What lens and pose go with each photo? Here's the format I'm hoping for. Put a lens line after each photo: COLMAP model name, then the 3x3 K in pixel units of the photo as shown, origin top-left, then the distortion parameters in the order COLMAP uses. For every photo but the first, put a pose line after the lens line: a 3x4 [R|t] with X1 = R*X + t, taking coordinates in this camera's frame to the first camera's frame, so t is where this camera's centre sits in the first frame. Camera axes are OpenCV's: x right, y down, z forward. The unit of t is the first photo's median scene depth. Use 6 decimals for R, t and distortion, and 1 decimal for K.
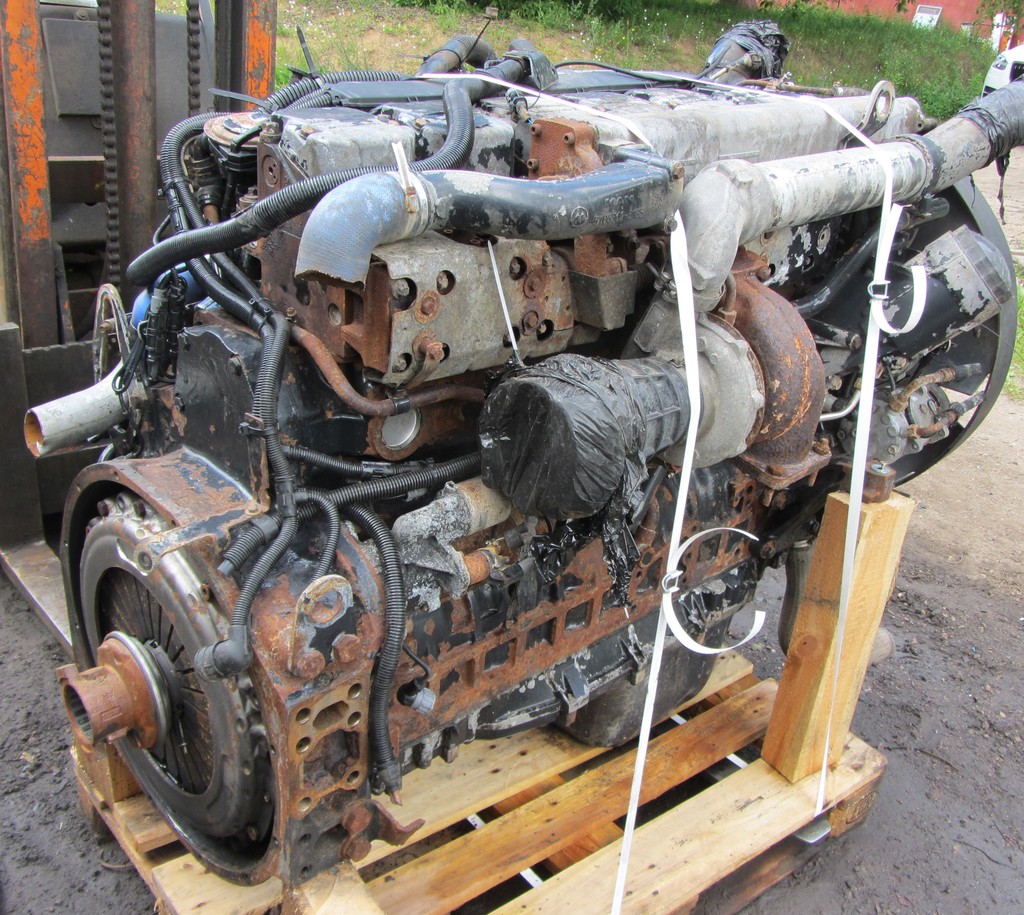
lens RADIAL K [[1113.3, 0, 557.2], [0, 1113.3, 458.3], [0, 0, 1]] dist [-0.049785, 0.014722]
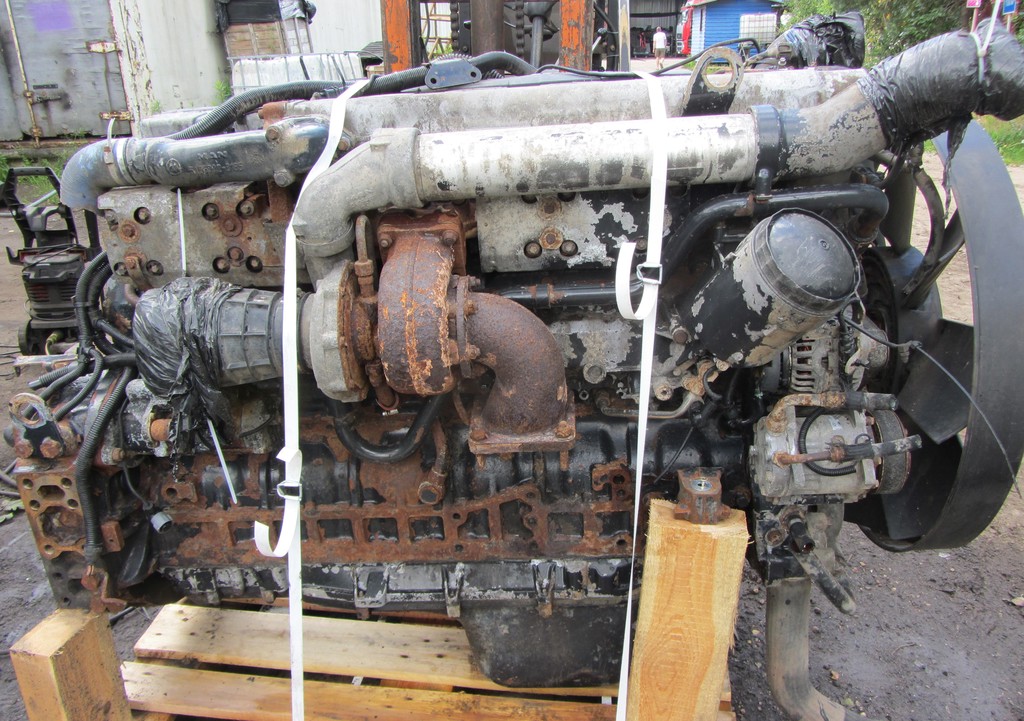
lens RADIAL K [[880.6, 0, 510.5], [0, 880.6, 353.3], [0, 0, 1]] dist [-0.031840, 0.001031]
pose [[0.649202, 0.138125, -0.747969, 0.836835], [-0.219859, 0.975473, -0.010690, -0.061668], [0.728147, 0.171388, 0.663647, 0.499061]]
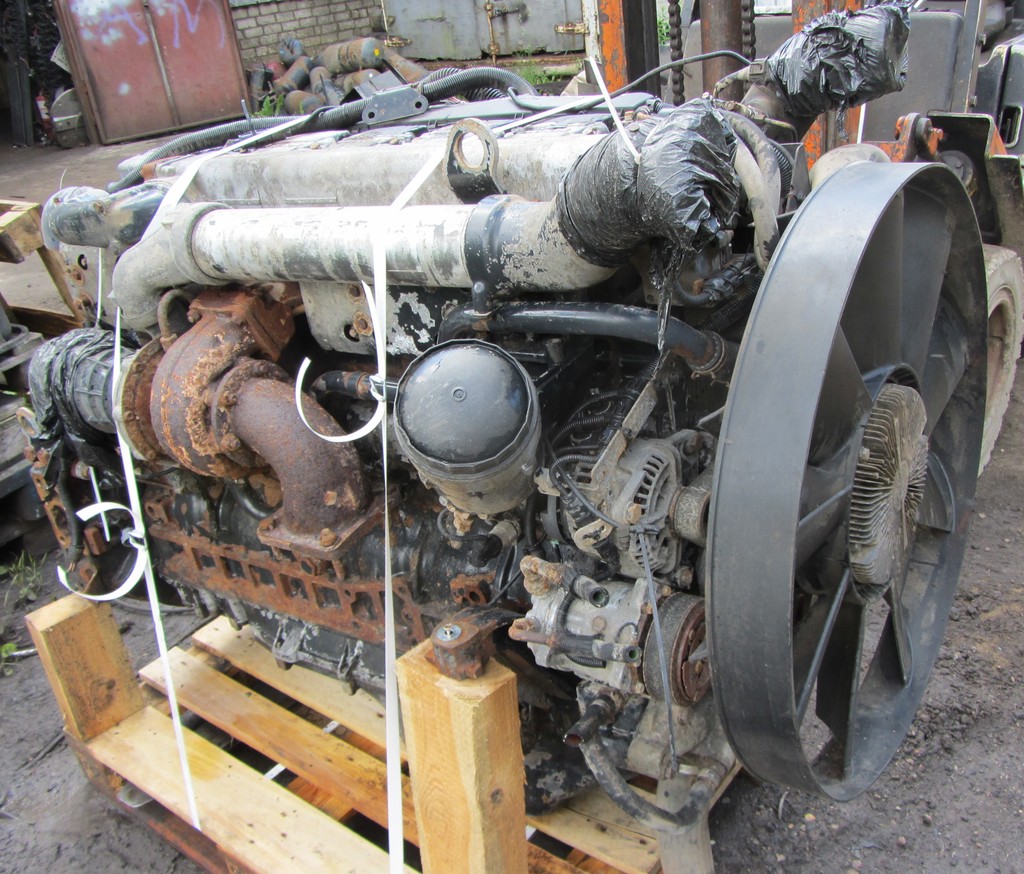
lens RADIAL K [[1079.0, 0, 512.0], [0, 1079.0, 437.0], [0, 0, 1]] dist [-0.025805, -0.023768]
pose [[0.137459, 0.302041, -0.943332, 1.137494], [-0.275509, 0.926449, 0.256489, -0.375375], [0.951420, 0.224640, 0.210564, 1.029765]]
